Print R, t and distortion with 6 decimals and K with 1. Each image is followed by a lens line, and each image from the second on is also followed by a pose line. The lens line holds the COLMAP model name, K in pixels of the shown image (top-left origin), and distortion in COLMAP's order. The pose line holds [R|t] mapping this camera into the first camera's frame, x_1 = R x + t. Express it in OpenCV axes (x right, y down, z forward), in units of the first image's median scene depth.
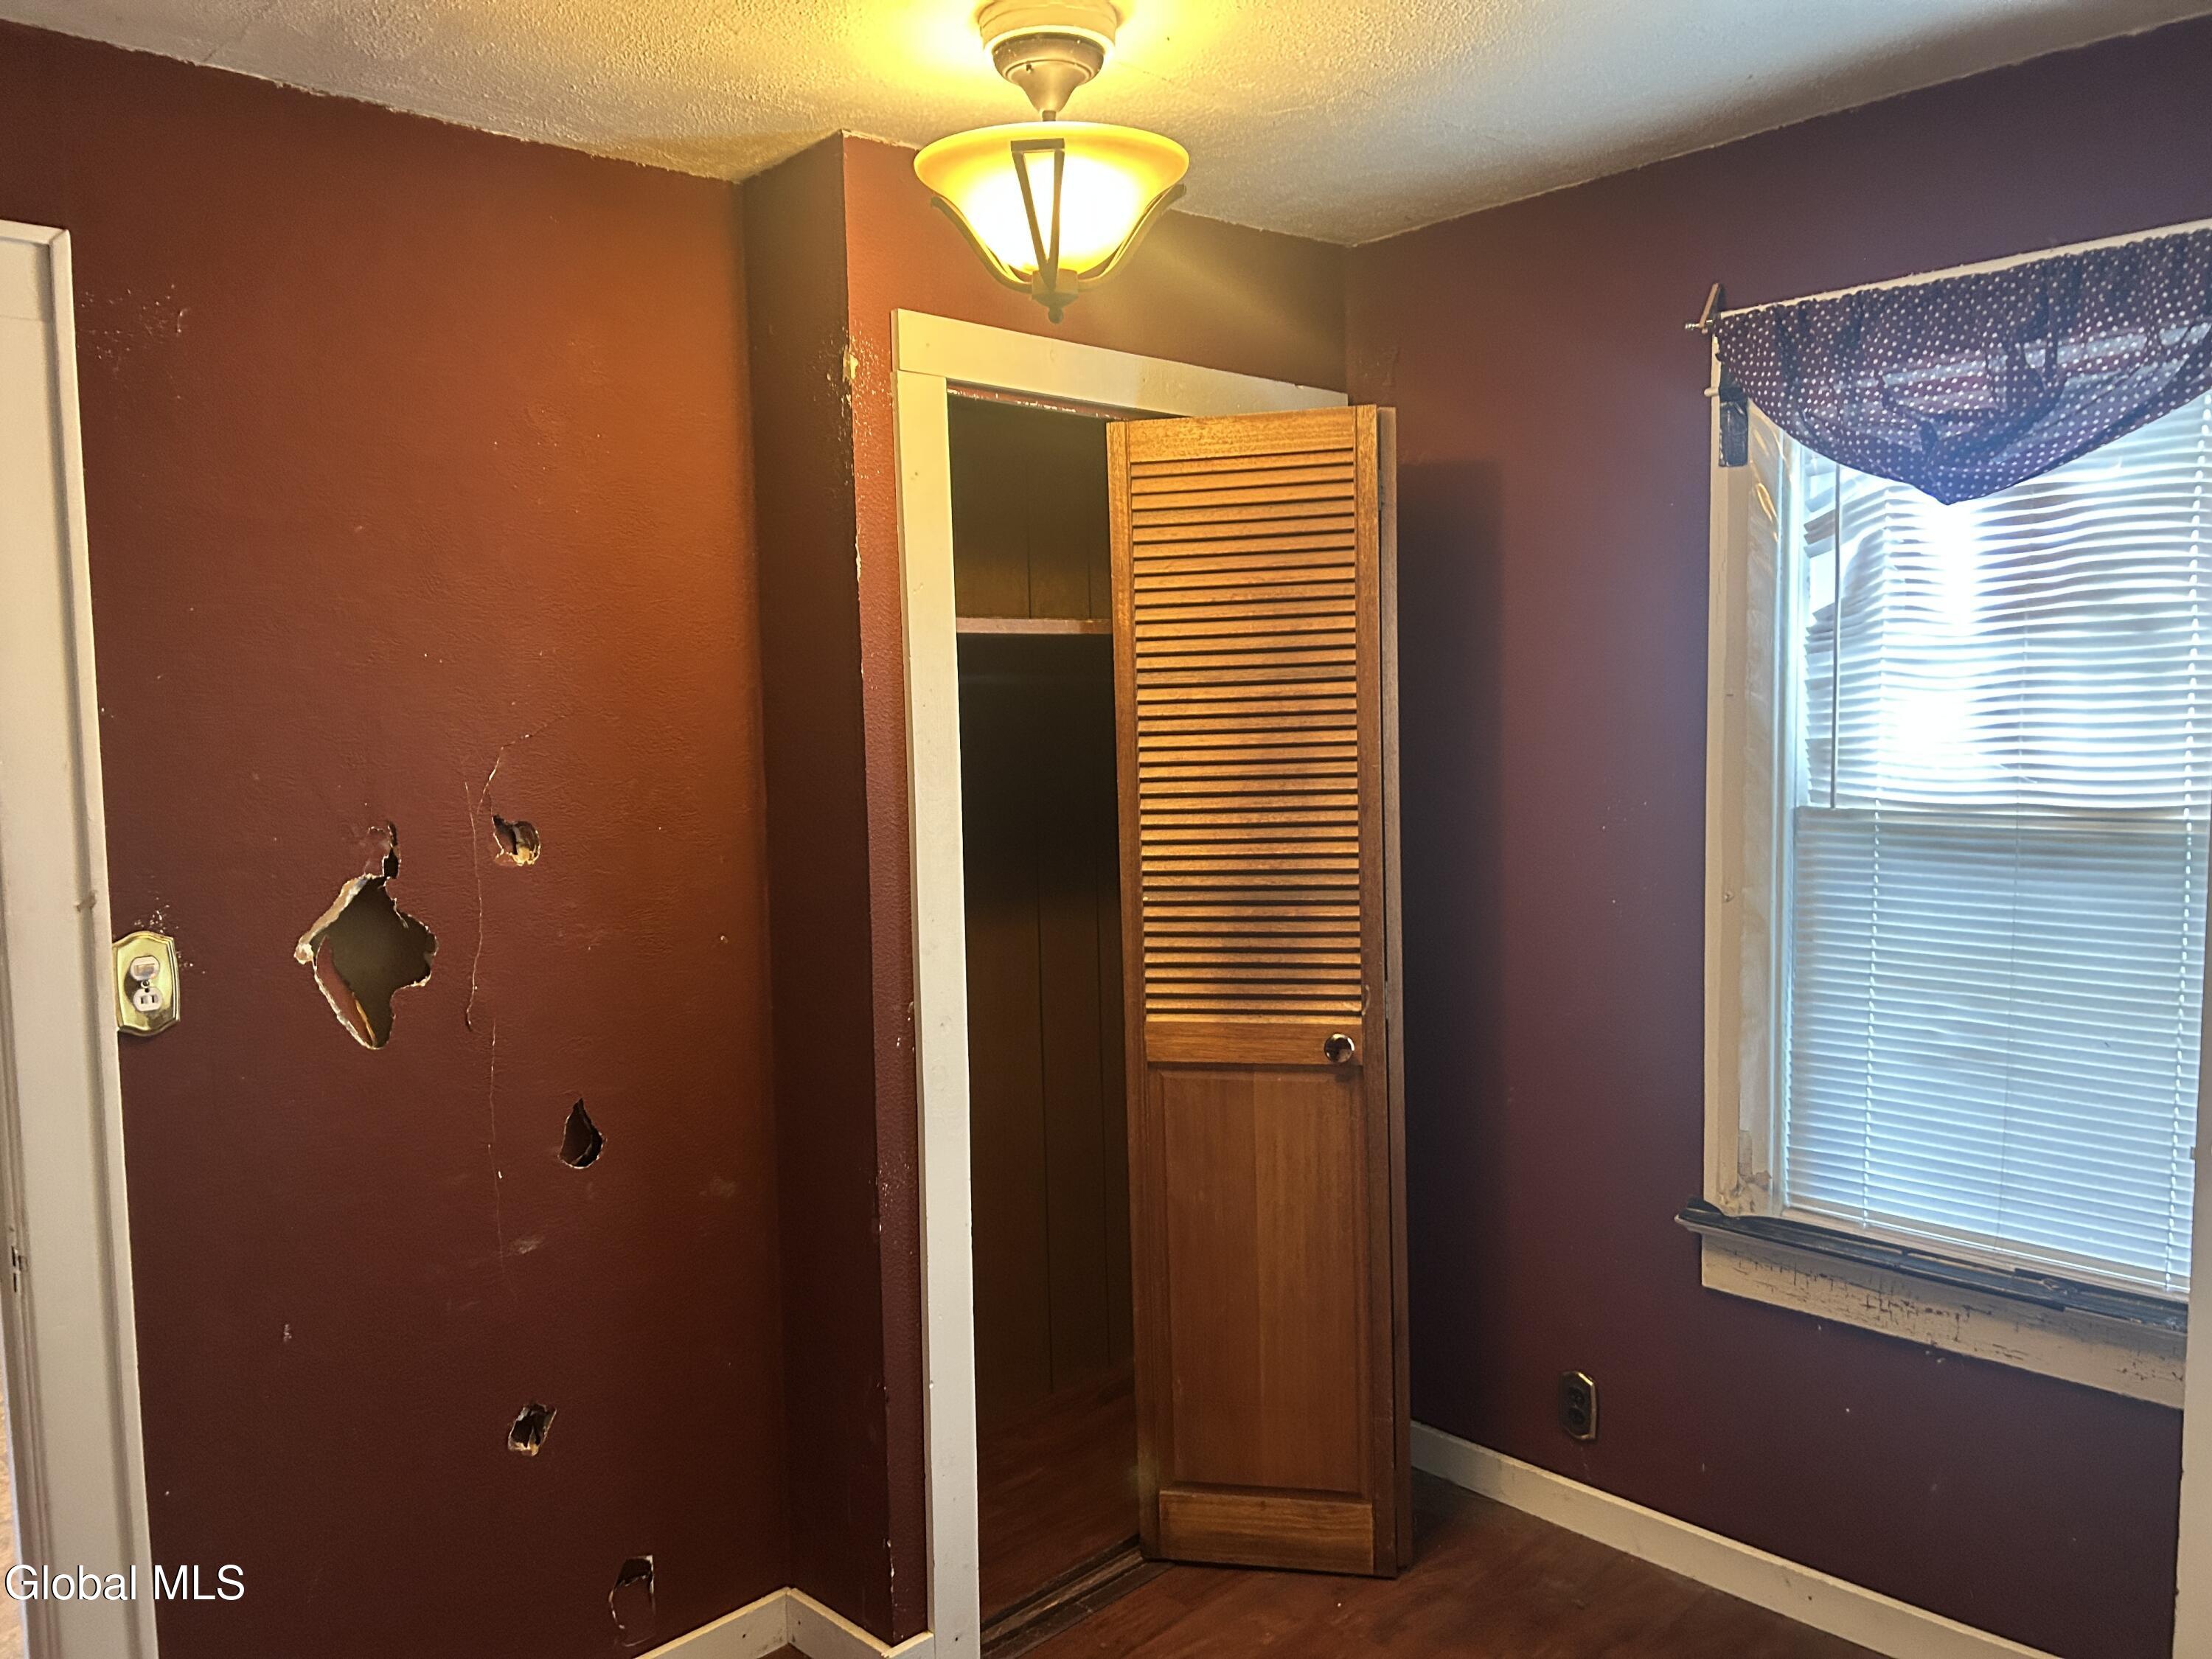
lens RADIAL K [[1670.5, 0, 1101.9], [0, 1670.5, 823.1], [0, 0, 1]] dist [0.057993, -0.073759]
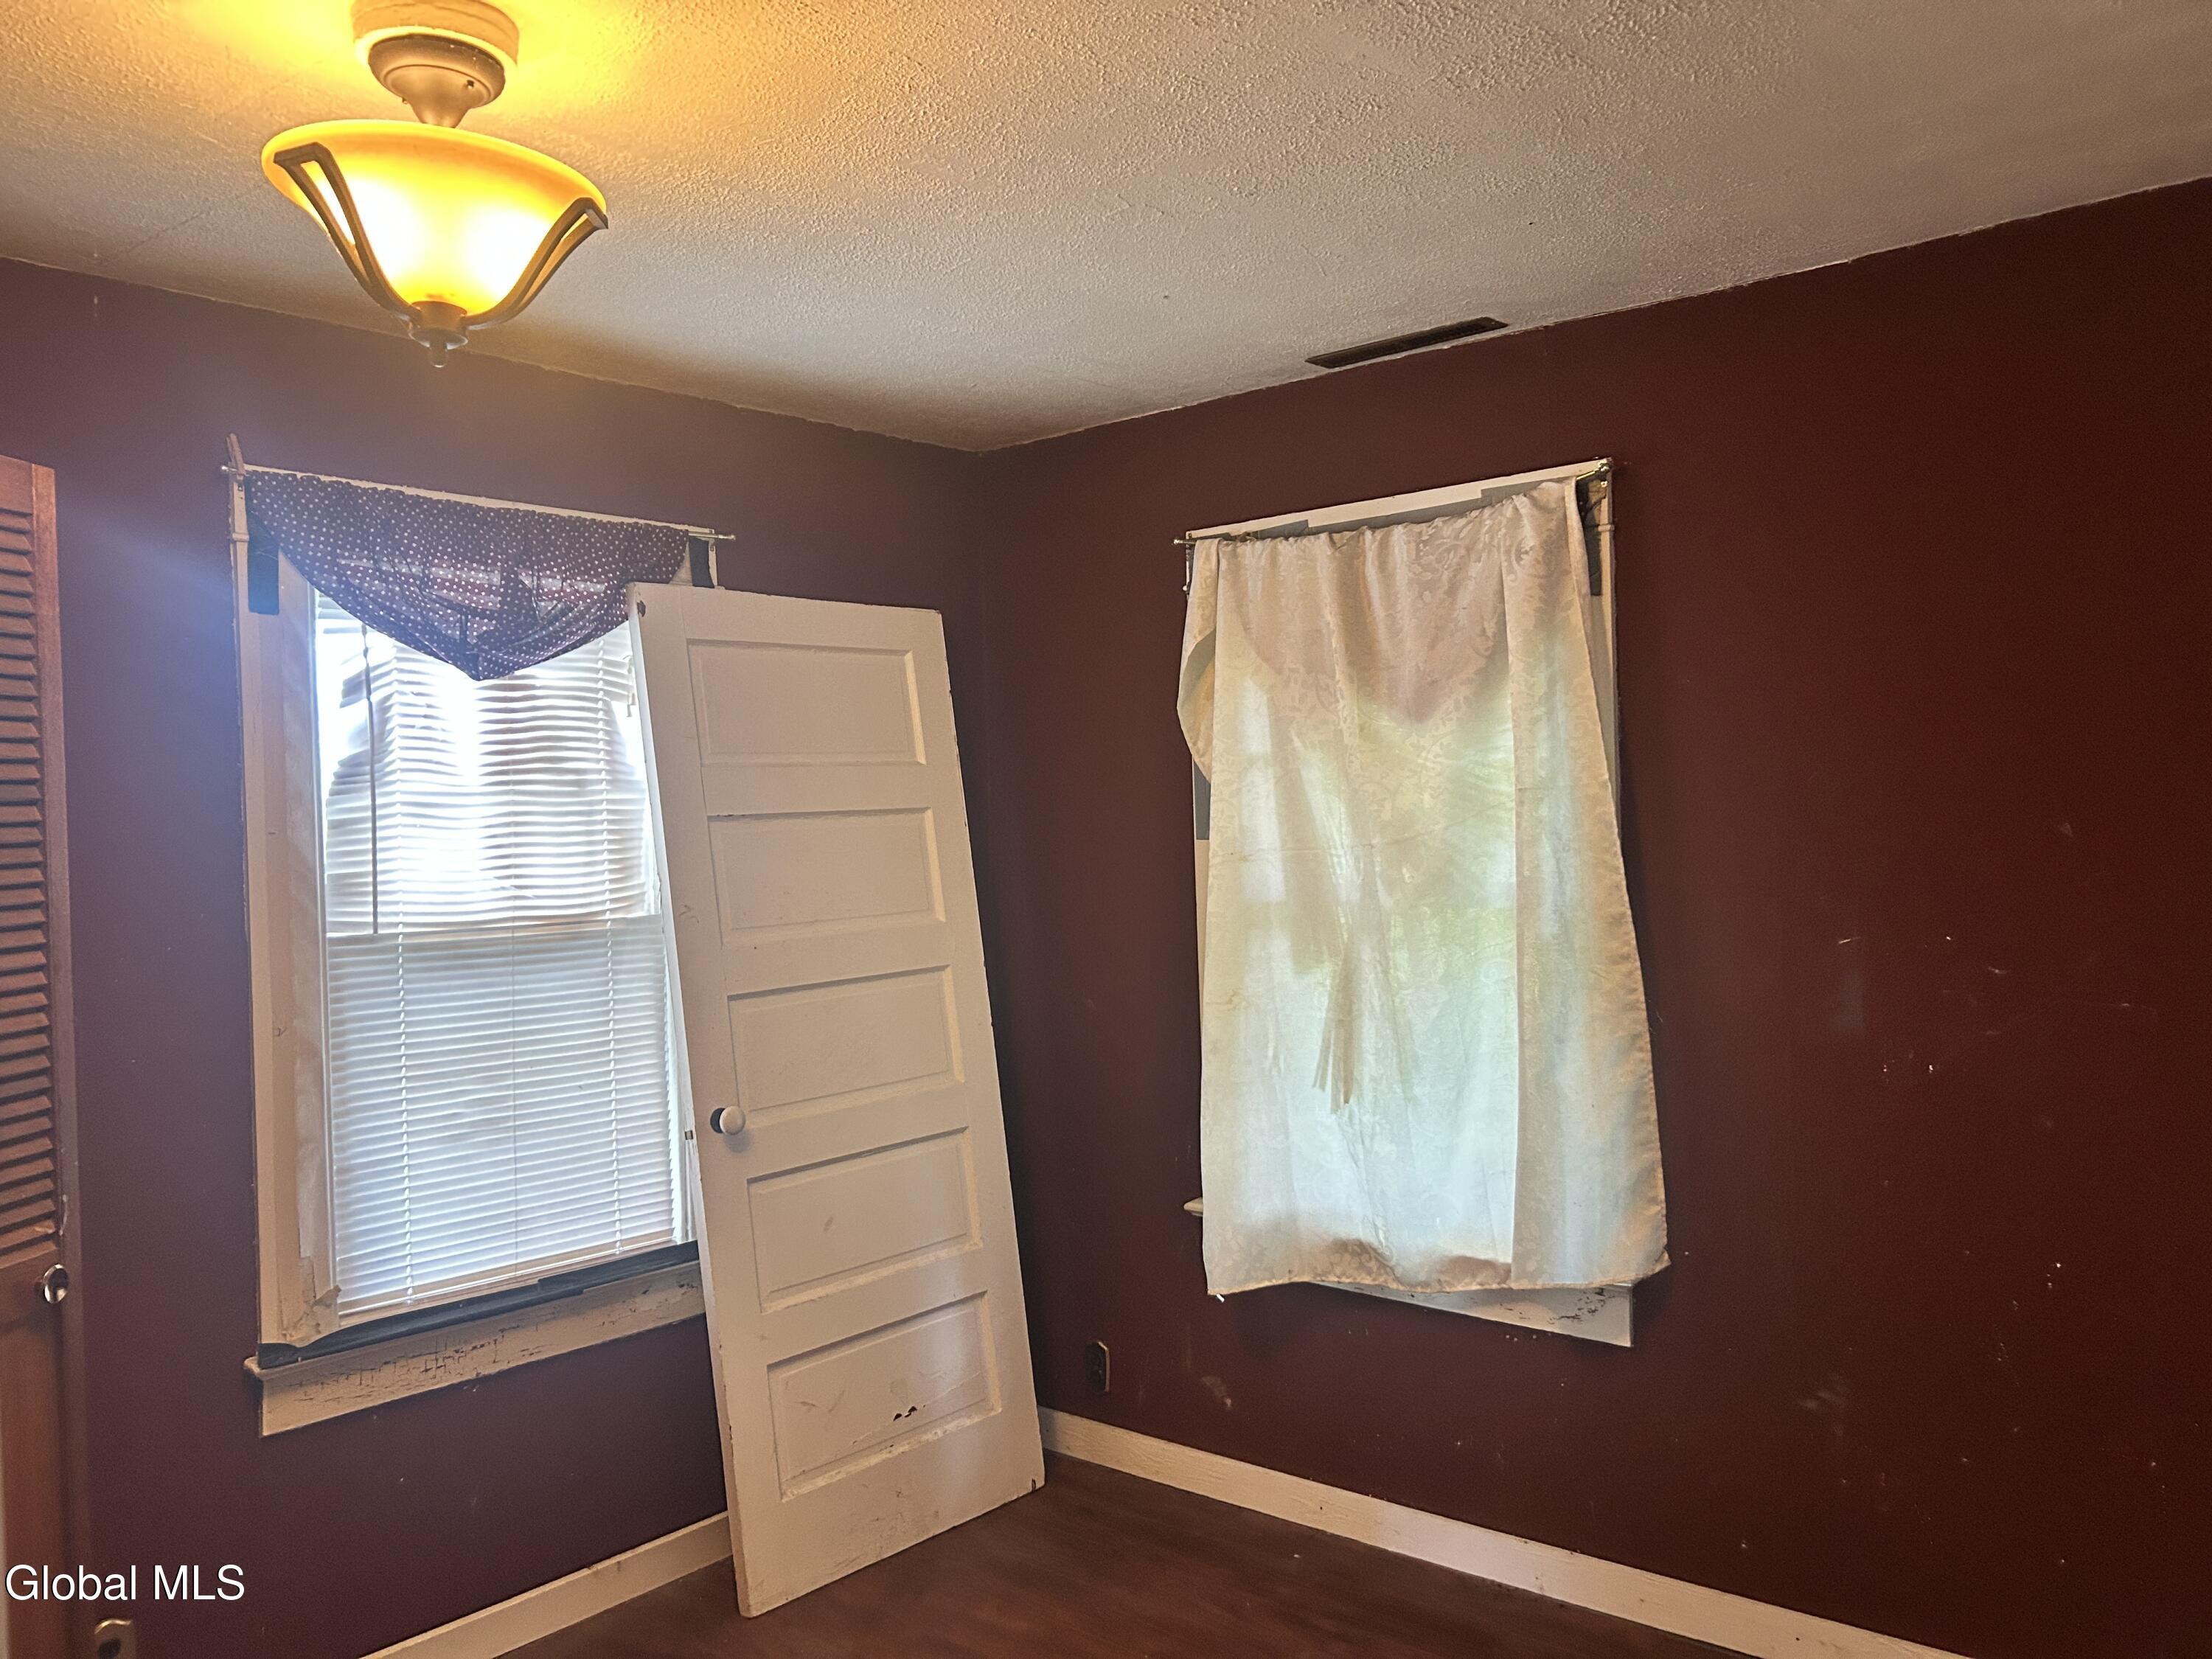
lens RADIAL K [[1670.5, 0, 1102.5], [0, 1670.5, 835.5], [0, 0, 1]] dist [0.057993, -0.073759]
pose [[-0.090496, 0.022006, 0.995654, -0.760422], [0.105474, 0.994345, -0.012391, -0.009615], [-0.990296, 0.103895, -0.092306, 0.648152]]
